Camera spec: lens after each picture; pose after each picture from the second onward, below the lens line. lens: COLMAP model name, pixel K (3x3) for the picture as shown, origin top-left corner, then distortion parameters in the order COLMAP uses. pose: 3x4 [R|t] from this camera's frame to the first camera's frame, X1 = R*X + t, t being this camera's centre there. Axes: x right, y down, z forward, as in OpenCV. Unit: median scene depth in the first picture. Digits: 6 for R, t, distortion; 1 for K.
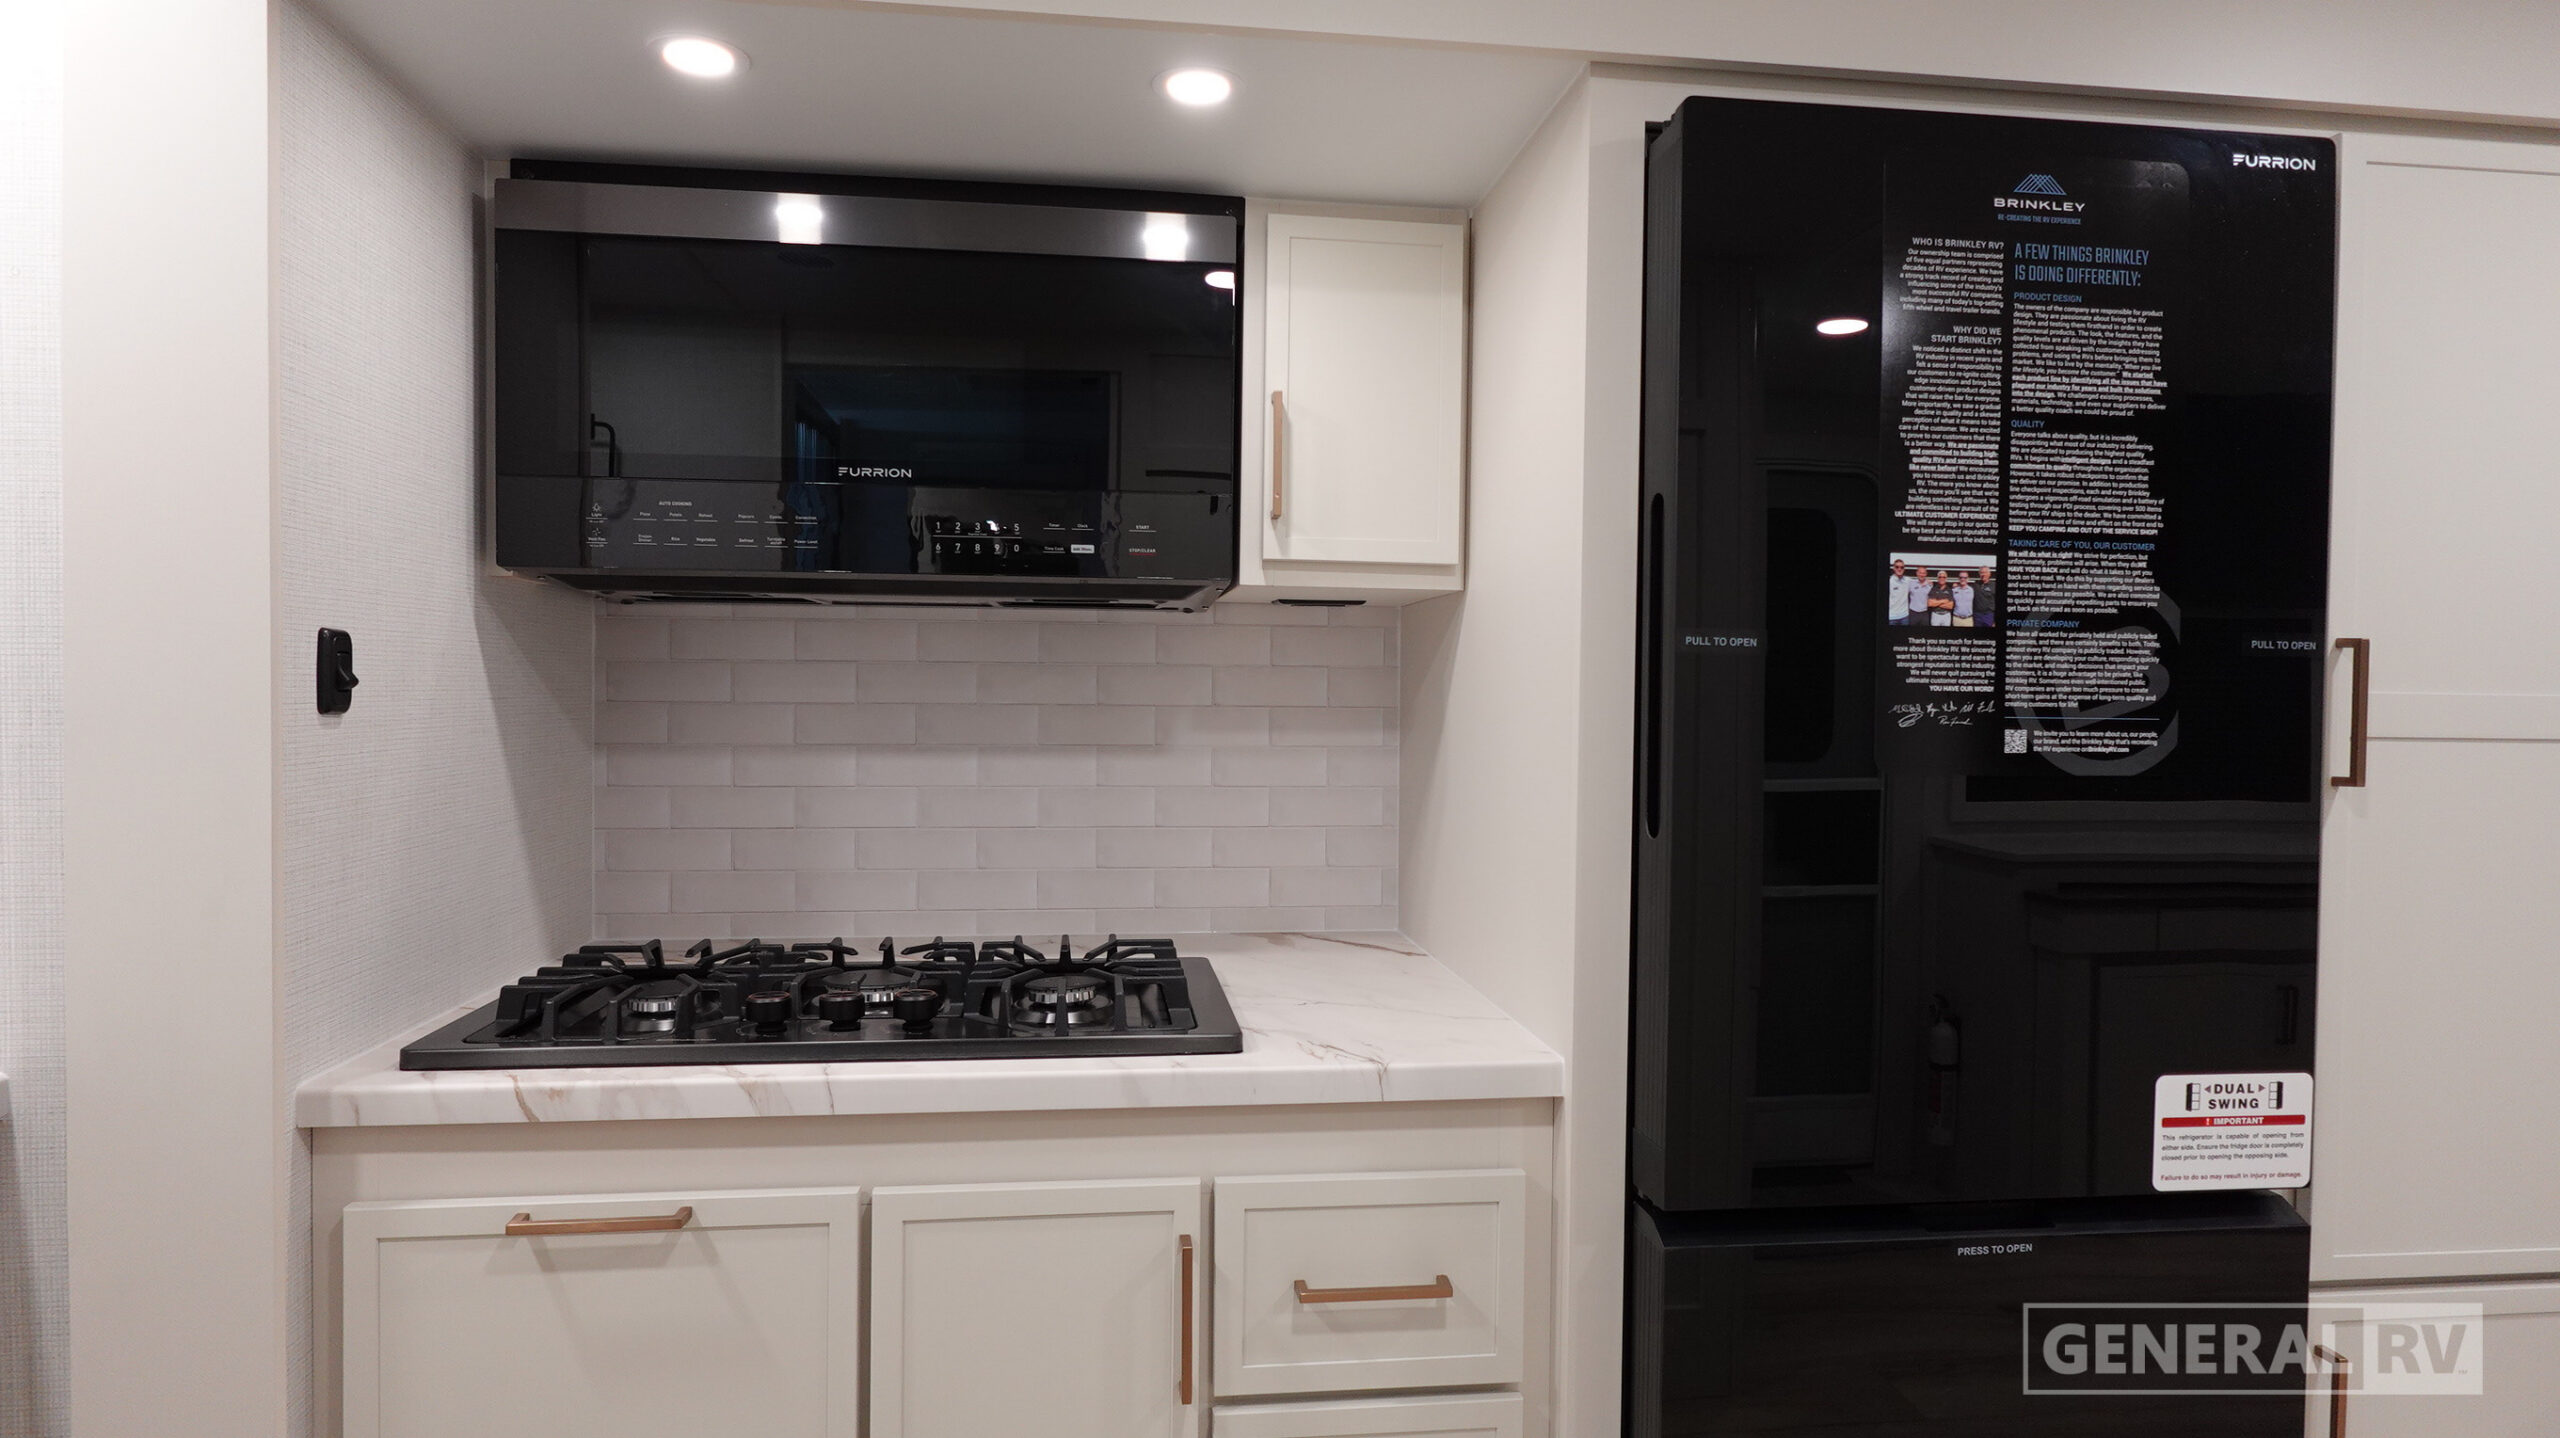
lens RADIAL K [[1489.1, 0, 1281.7], [0, 1489.1, 723.4], [0, 0, 1]] dist [0.000064, 0.001848]
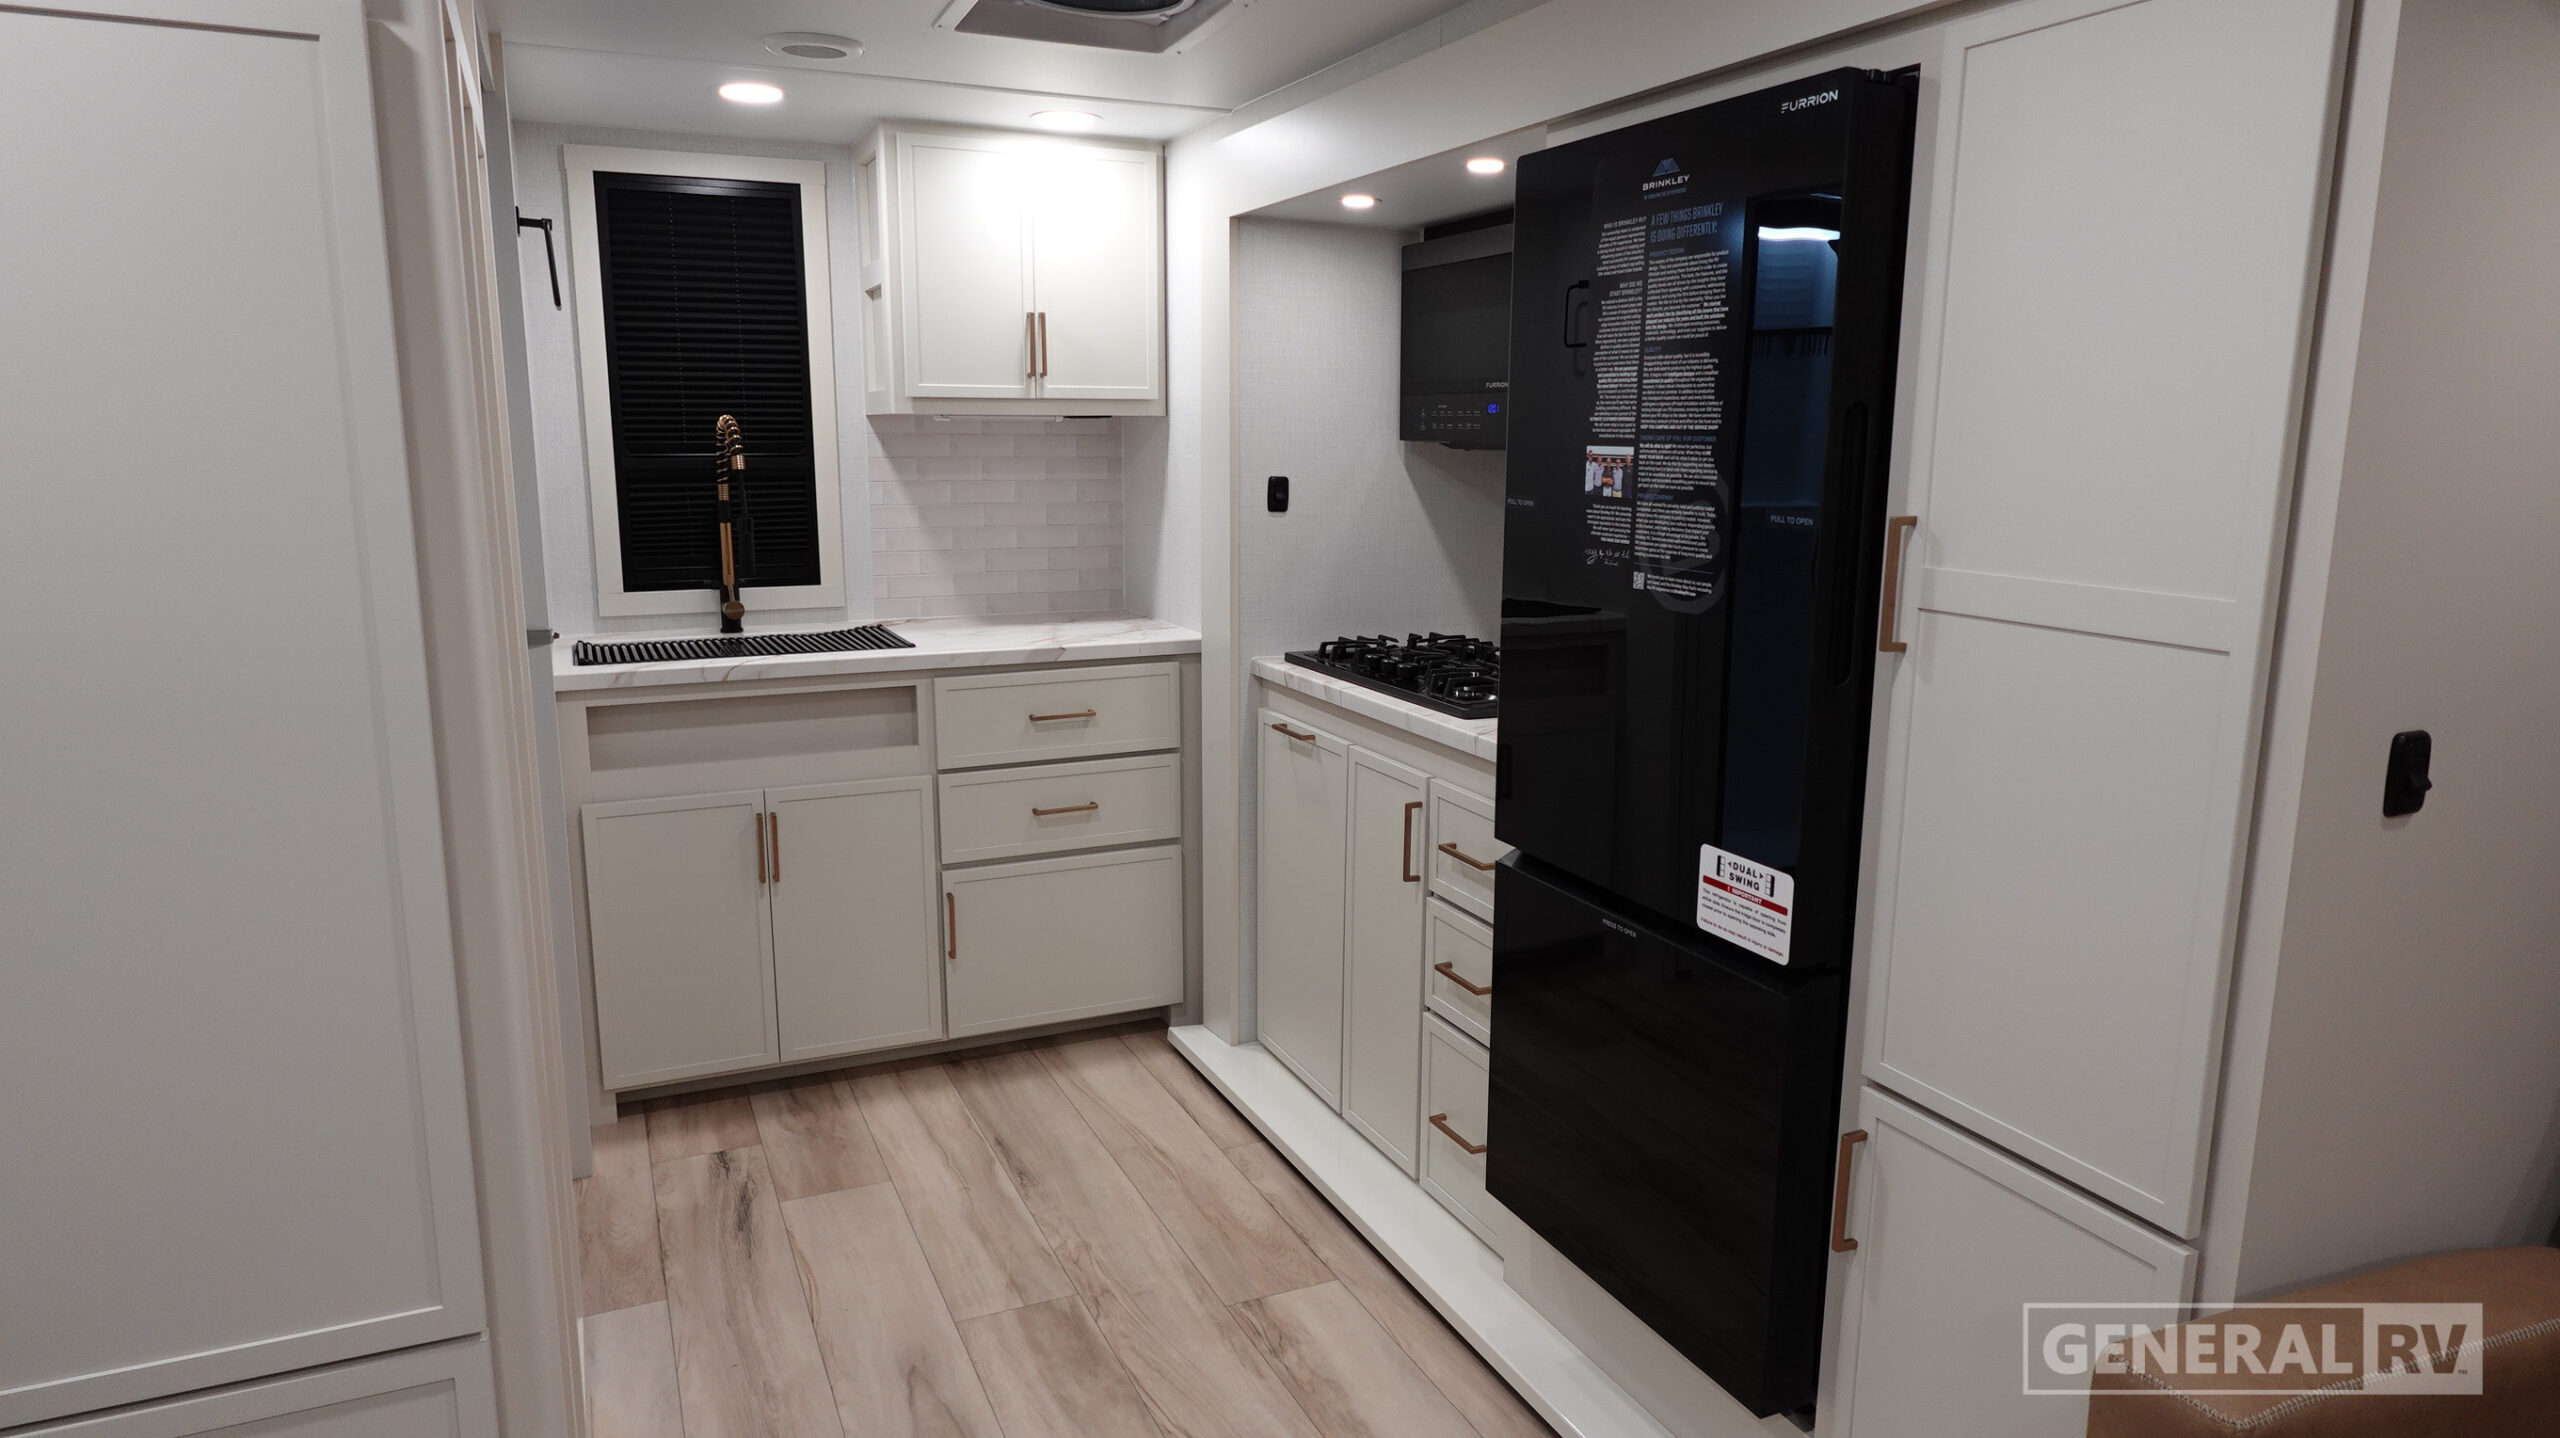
lens RADIAL K [[1563.5, 0, 1284.8], [0, 1563.5, 725.0], [0, 0, 1]] dist [-0.000299, -0.004274]
pose [[0.293901, 0.169313, -0.940720, 1.812433], [-0.026775, 0.985258, 0.168964, -0.094313], [0.955461, -0.024471, 0.294102, 0.243034]]
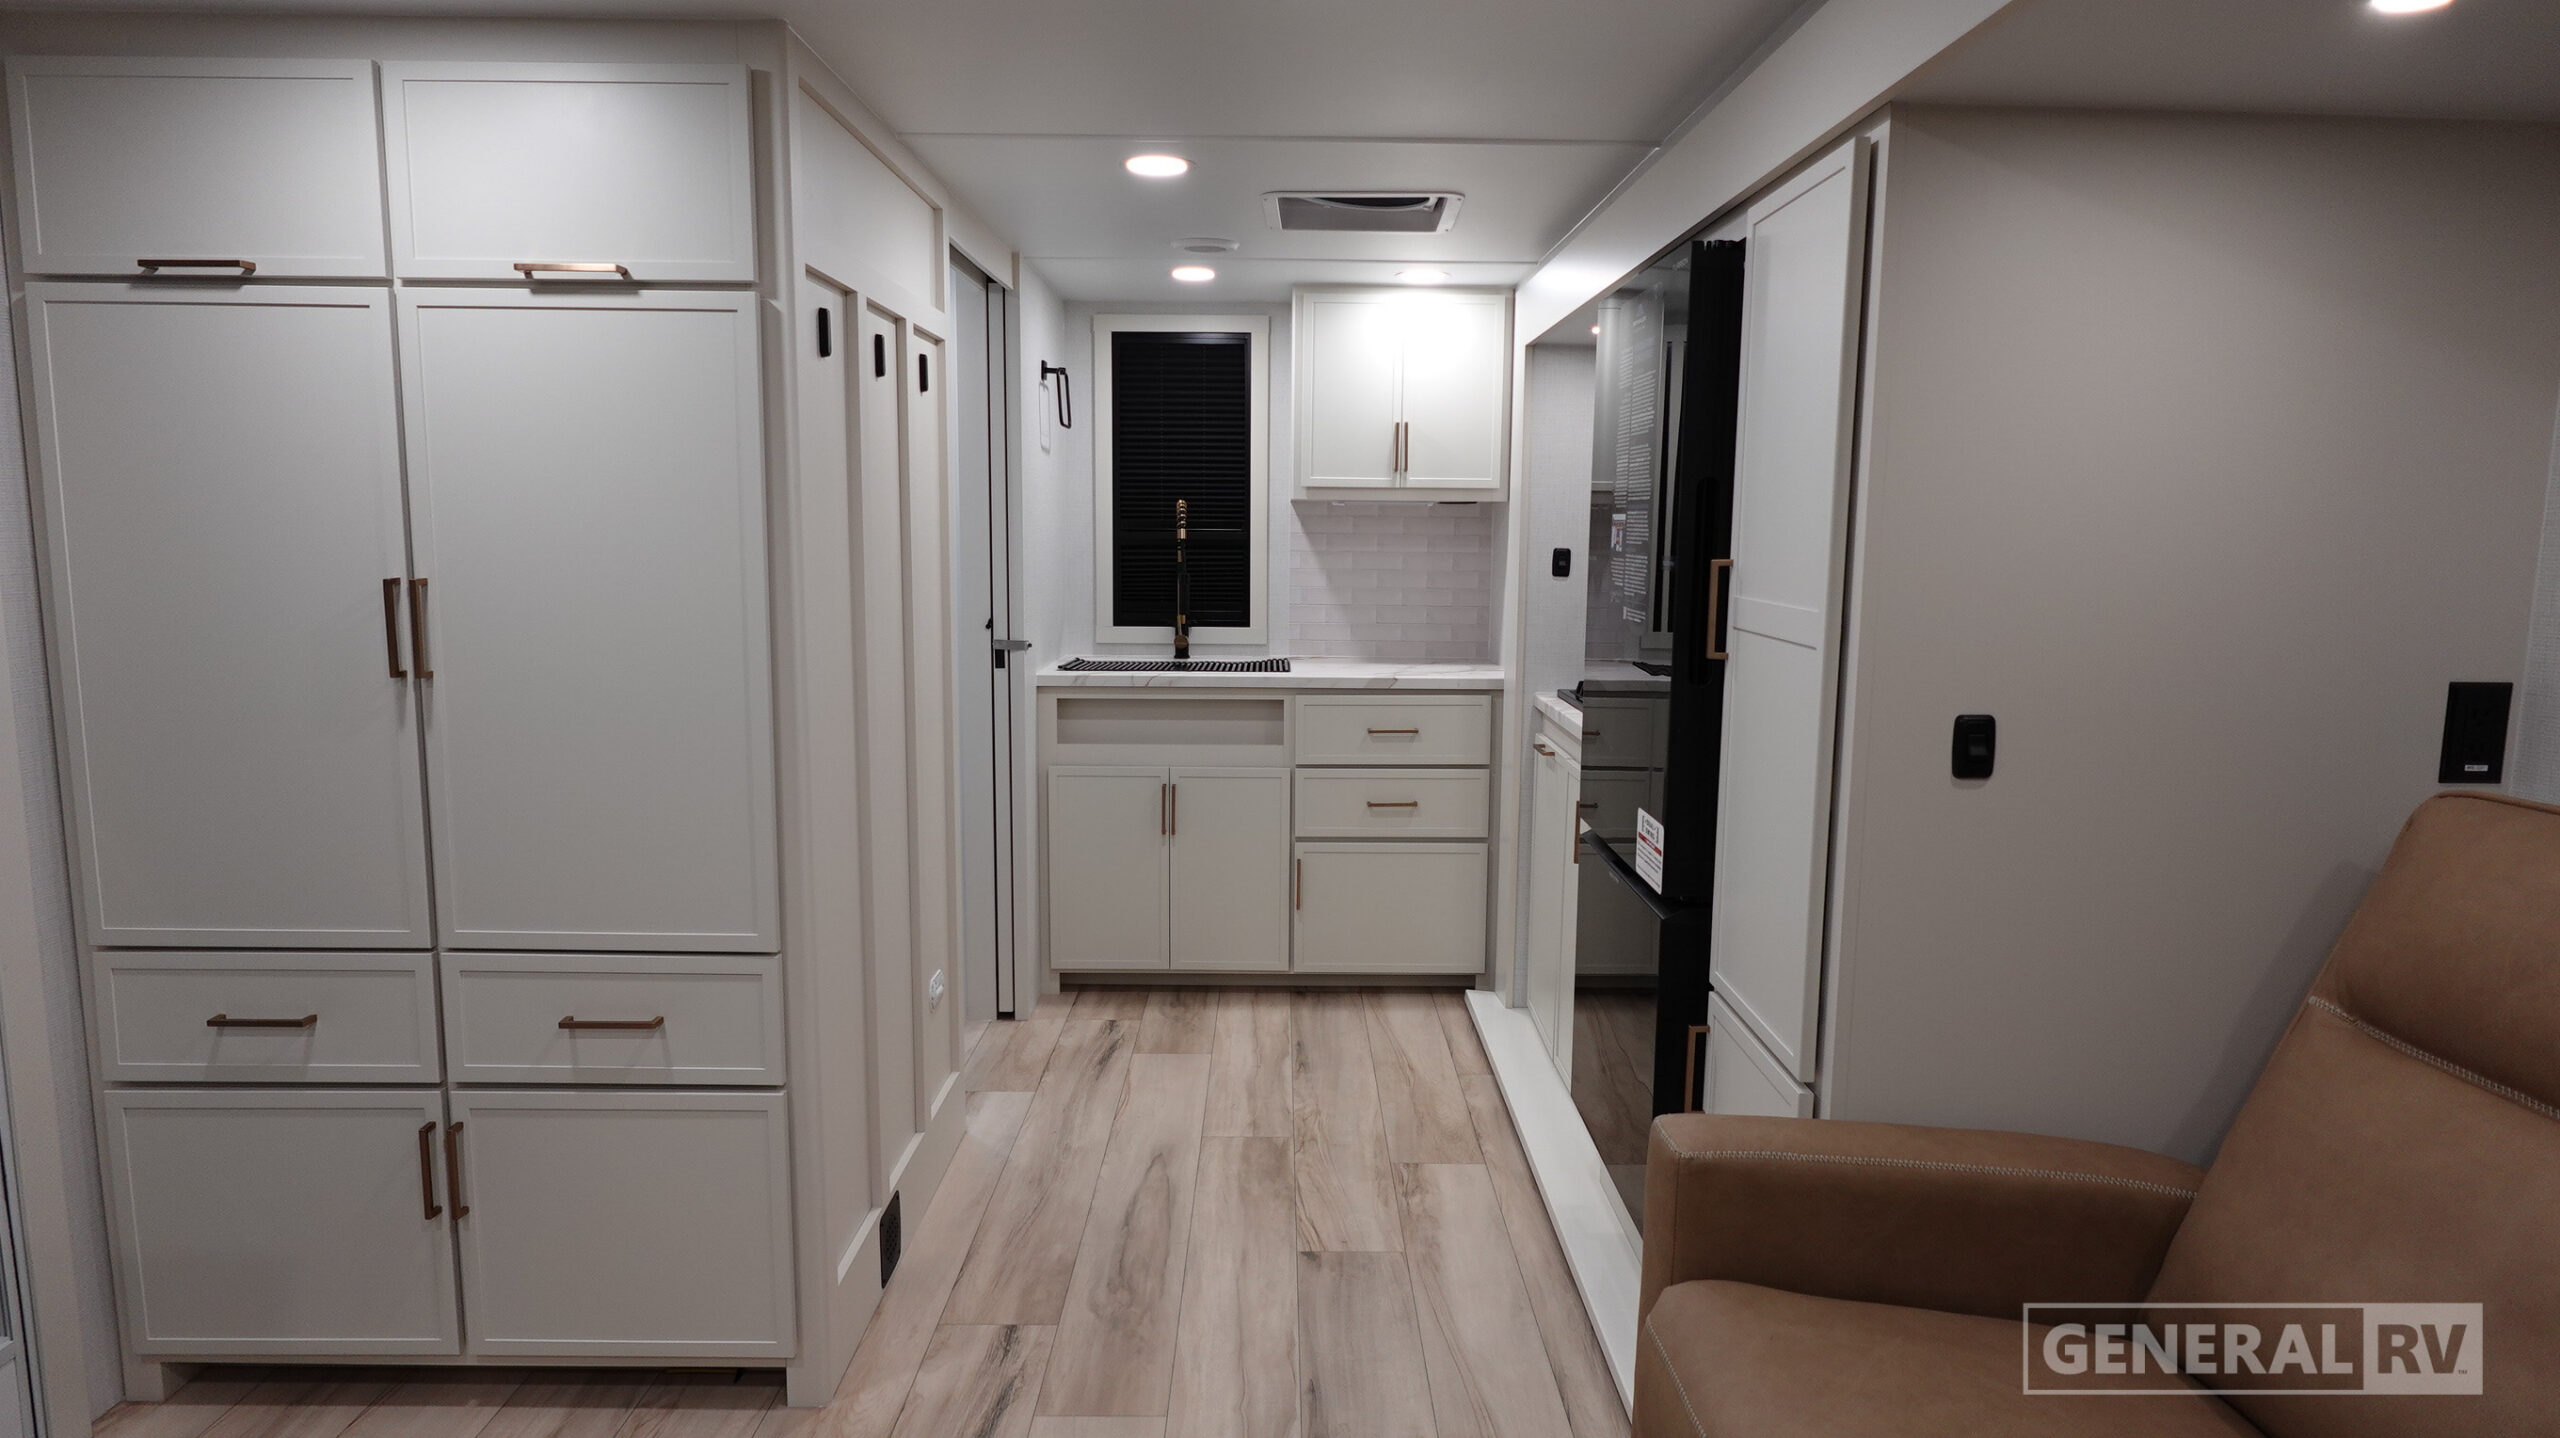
lens RADIAL K [[1489.1, 0, 1288.2], [0, 1489.1, 728.4], [0, 0, 1]] dist [0.000064, 0.001848]
pose [[-0.122074, 0.124534, -0.984677, 2.427474], [-0.036837, 0.990845, 0.129881, -0.072512], [0.991837, 0.052128, -0.116369, 0.806114]]
